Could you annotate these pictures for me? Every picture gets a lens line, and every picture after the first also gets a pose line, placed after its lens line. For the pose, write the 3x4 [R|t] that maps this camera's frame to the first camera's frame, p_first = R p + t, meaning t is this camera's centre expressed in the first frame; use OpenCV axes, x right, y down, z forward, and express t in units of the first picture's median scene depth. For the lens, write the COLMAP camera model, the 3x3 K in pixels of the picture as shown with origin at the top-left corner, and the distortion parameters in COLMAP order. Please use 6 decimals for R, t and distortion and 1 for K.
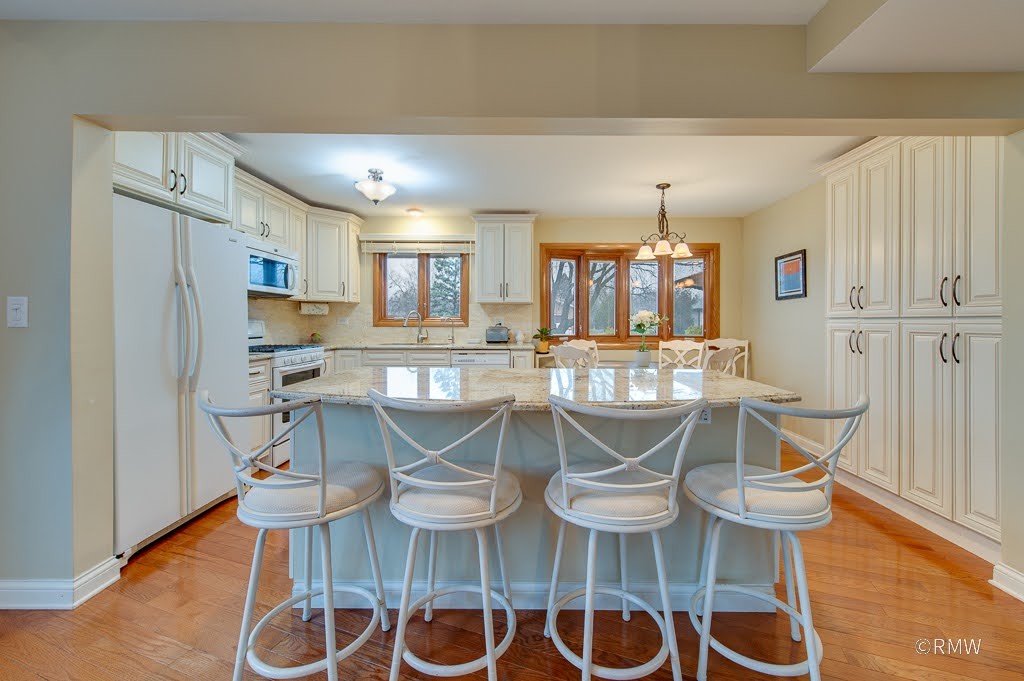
lens RADIAL K [[418.1, 0, 554.3], [0, 418.1, 321.3], [0, 0, 1]] dist [-0.000664, -0.000639]
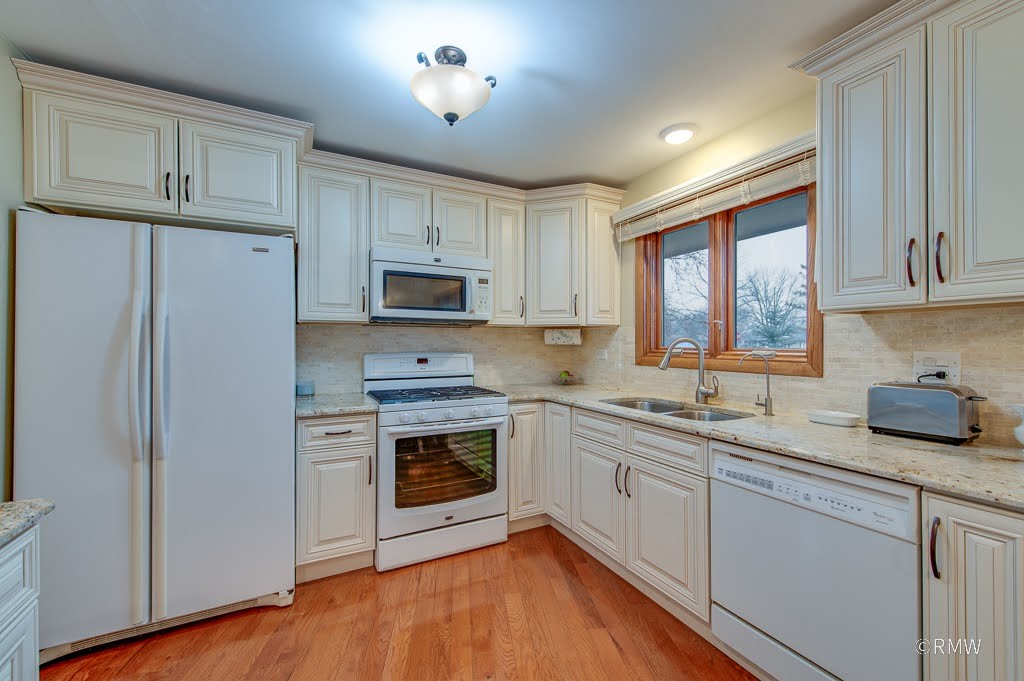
lens RADIAL K [[418.1, 0, 460.8], [0, 418.1, 343.2], [0, 0, 1]] dist [-0.000664, -0.000639]
pose [[0.384375, -0.004702, -0.923165, 0.017242], [0.001871, 0.999989, -0.004314, -0.016361], [0.923175, -0.000069, 0.384379, 0.576215]]
